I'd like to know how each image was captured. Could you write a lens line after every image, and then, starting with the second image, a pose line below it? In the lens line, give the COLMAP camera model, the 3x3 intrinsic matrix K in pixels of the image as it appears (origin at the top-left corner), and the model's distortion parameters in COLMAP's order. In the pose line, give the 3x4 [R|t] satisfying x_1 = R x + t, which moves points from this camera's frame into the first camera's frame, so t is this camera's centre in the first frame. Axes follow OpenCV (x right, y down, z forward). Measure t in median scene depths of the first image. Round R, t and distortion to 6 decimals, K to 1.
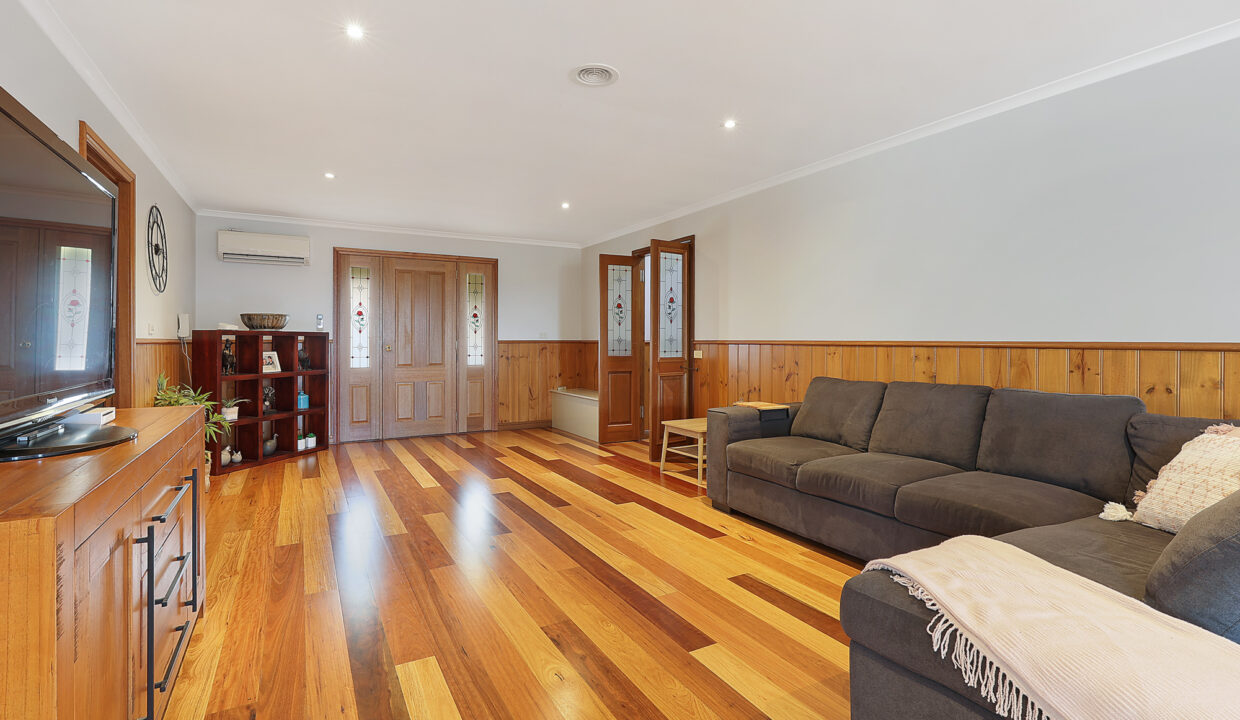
lens RADIAL K [[560.7, 0, 620.9], [0, 560.7, 336.3], [0, 0, 1]] dist [0.000022, 0.000004]
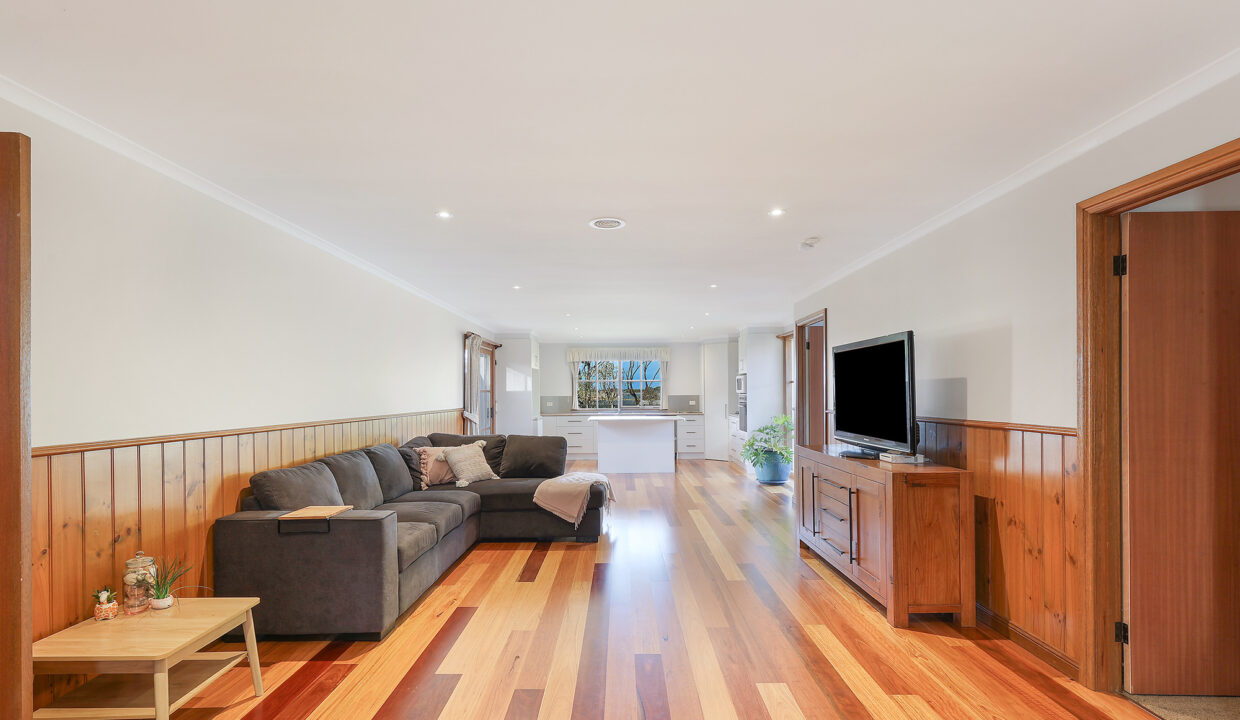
lens RADIAL K [[551.3, 0, 619.6], [0, 551.3, 396.1], [0, 0, 1]] dist [0.000085, -0.000005]
pose [[-0.864467, 0.005009, 0.502664, -0.595926], [0.006430, 0.999979, 0.001094, -0.042543], [-0.502648, 0.004177, -0.864481, 1.737594]]
